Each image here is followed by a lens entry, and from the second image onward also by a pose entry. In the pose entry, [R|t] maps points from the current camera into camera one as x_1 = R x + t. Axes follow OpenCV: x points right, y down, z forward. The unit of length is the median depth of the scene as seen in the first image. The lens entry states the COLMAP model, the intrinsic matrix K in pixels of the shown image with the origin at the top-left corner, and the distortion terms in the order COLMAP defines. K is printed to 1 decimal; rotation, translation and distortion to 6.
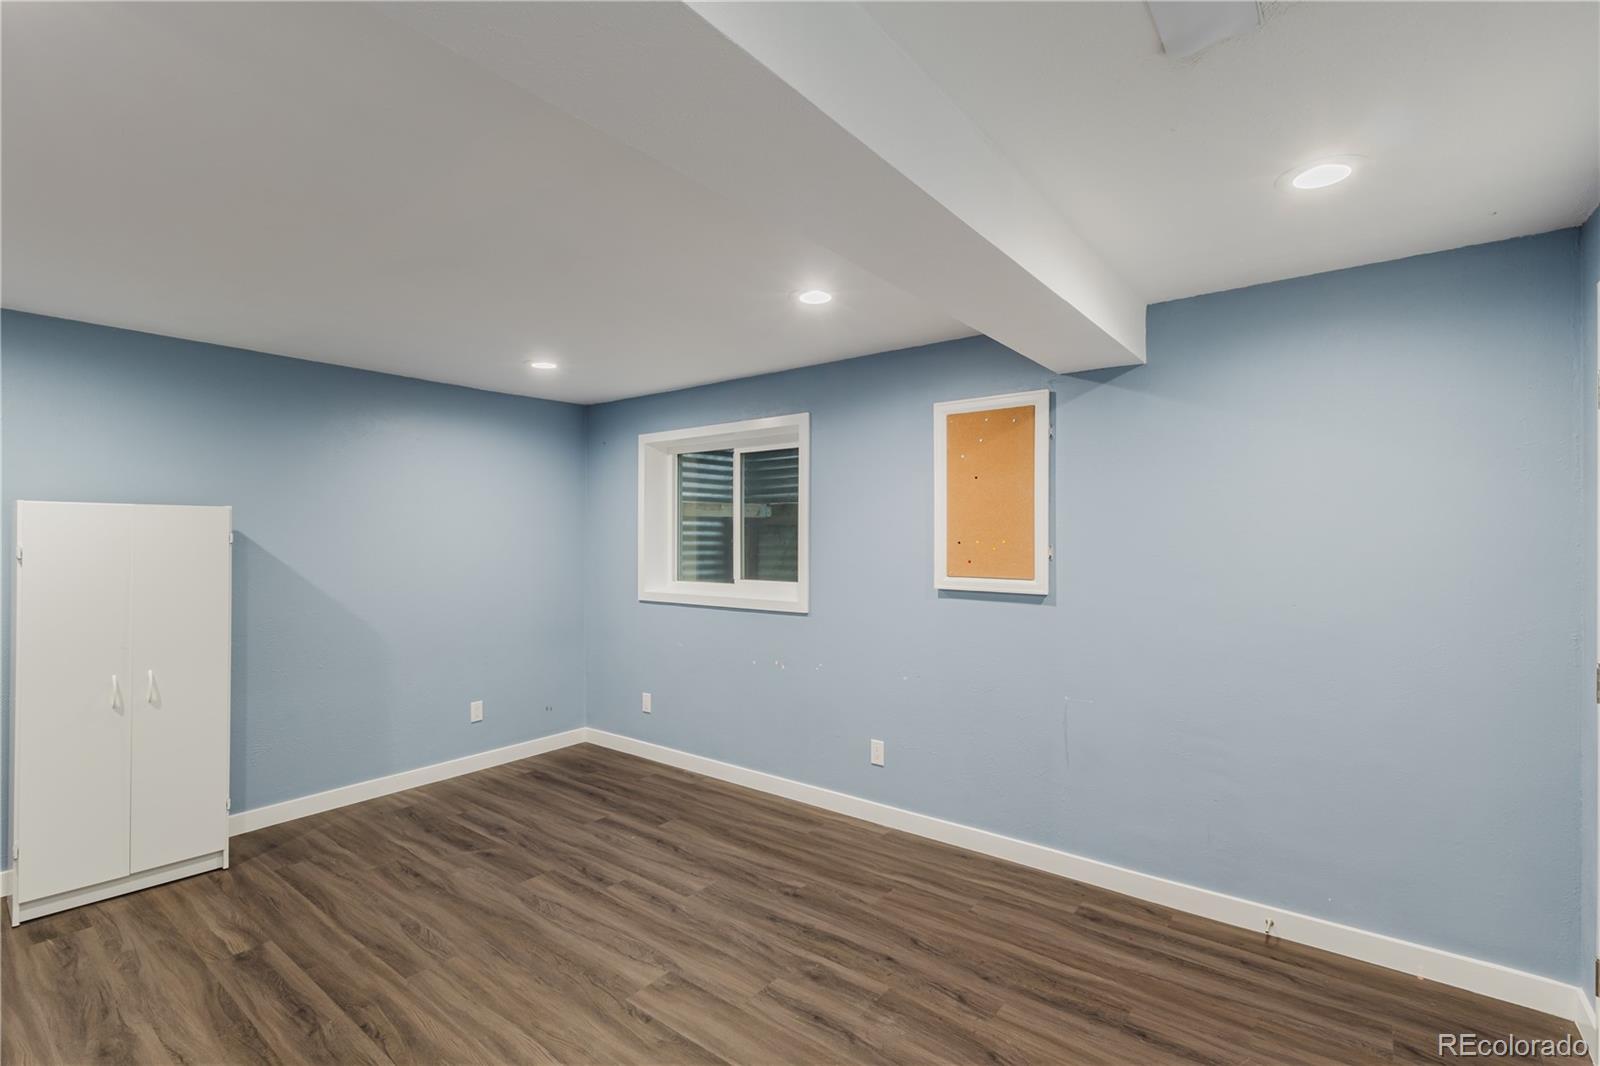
lens RADIAL K [[731.9, 0, 803.4], [0, 731.9, 534.8], [0, 0, 1]] dist [-0.003456, 0.002208]
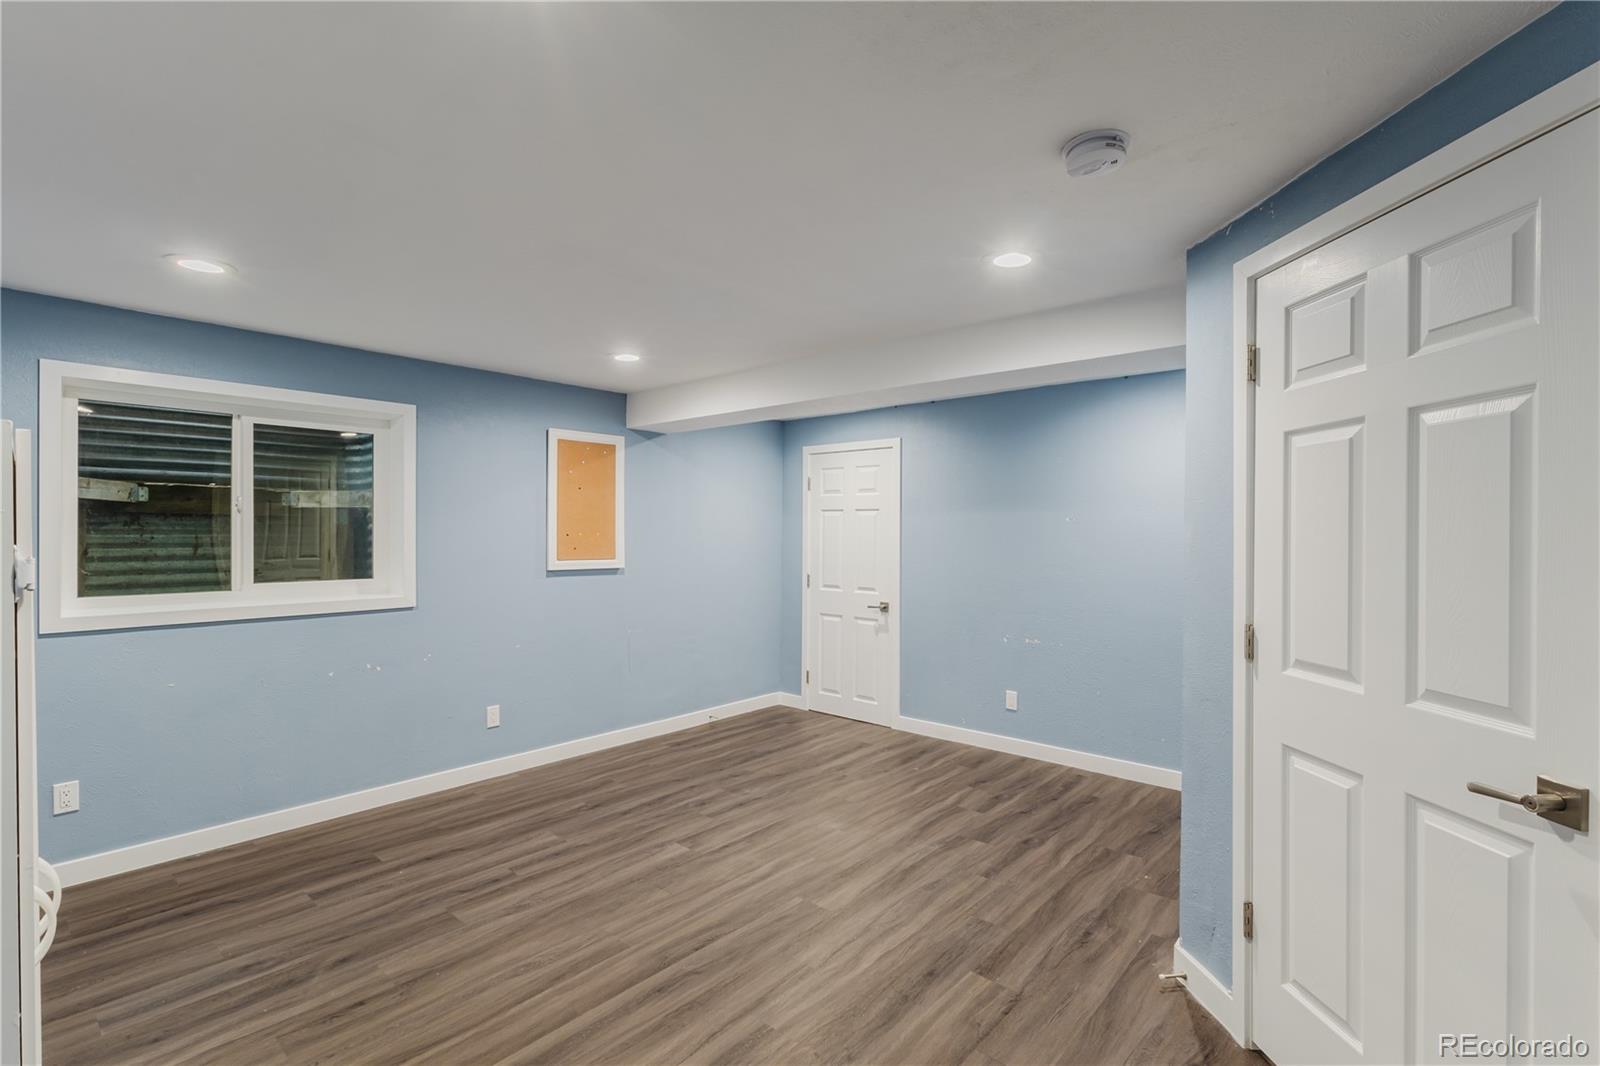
lens RADIAL K [[731.9, 0, 803.8], [0, 731.9, 533.6], [0, 0, 1]] dist [-0.003456, 0.002208]
pose [[0.056229, -0.004249, 0.998409, -1.190180], [-0.008482, 0.999953, 0.004733, -0.001815], [-0.998382, -0.008735, 0.056191, 0.518130]]
